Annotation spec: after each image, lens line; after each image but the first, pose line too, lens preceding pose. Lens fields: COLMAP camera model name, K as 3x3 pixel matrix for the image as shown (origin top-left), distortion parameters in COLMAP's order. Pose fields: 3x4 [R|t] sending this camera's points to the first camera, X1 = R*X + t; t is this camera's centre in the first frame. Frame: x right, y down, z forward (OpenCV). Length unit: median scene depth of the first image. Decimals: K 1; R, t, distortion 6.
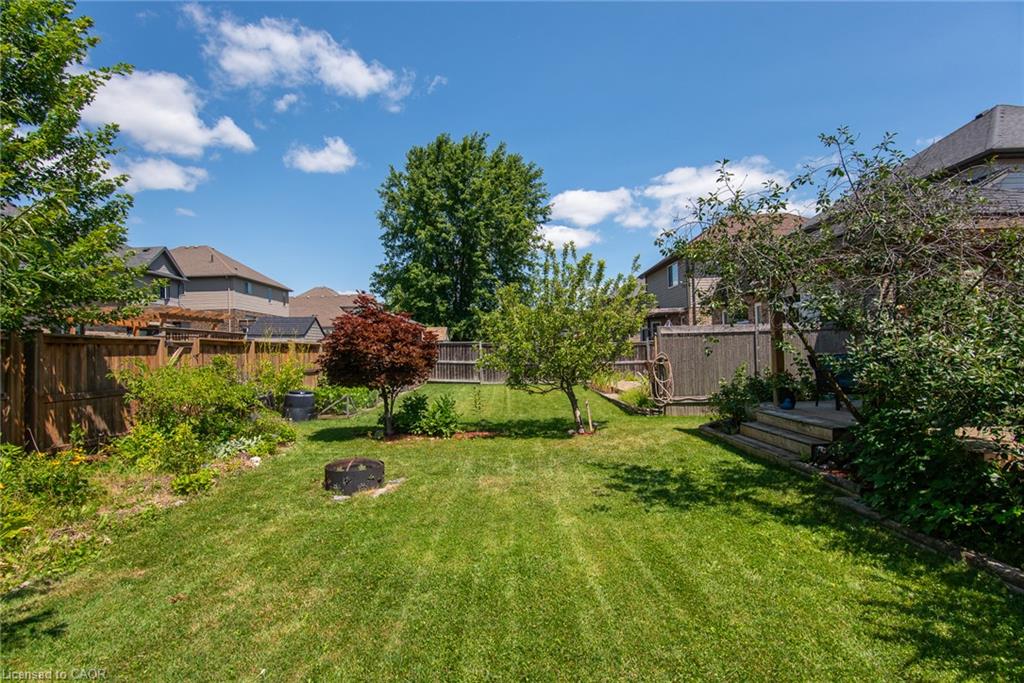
lens RADIAL K [[519.8, 0, 512.0], [0, 519.8, 341.5], [0, 0, 1]] dist [-0.002804, -0.000860]
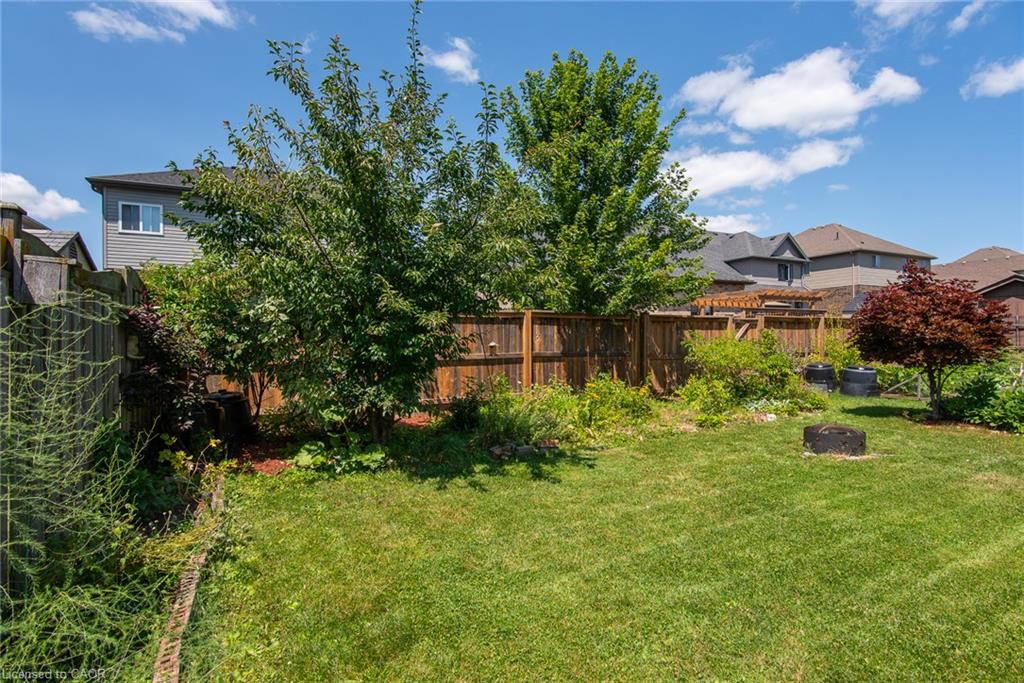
lens RADIAL K [[519.8, 0, 512.0], [0, 519.8, 341.5], [0, 0, 1]] dist [-0.002804, -0.000860]
pose [[0.439995, 0.022831, -0.897710, 0.220865], [0.015574, 0.999332, 0.033048, 0.004481], [0.897865, -0.028522, 0.439346, -0.039917]]
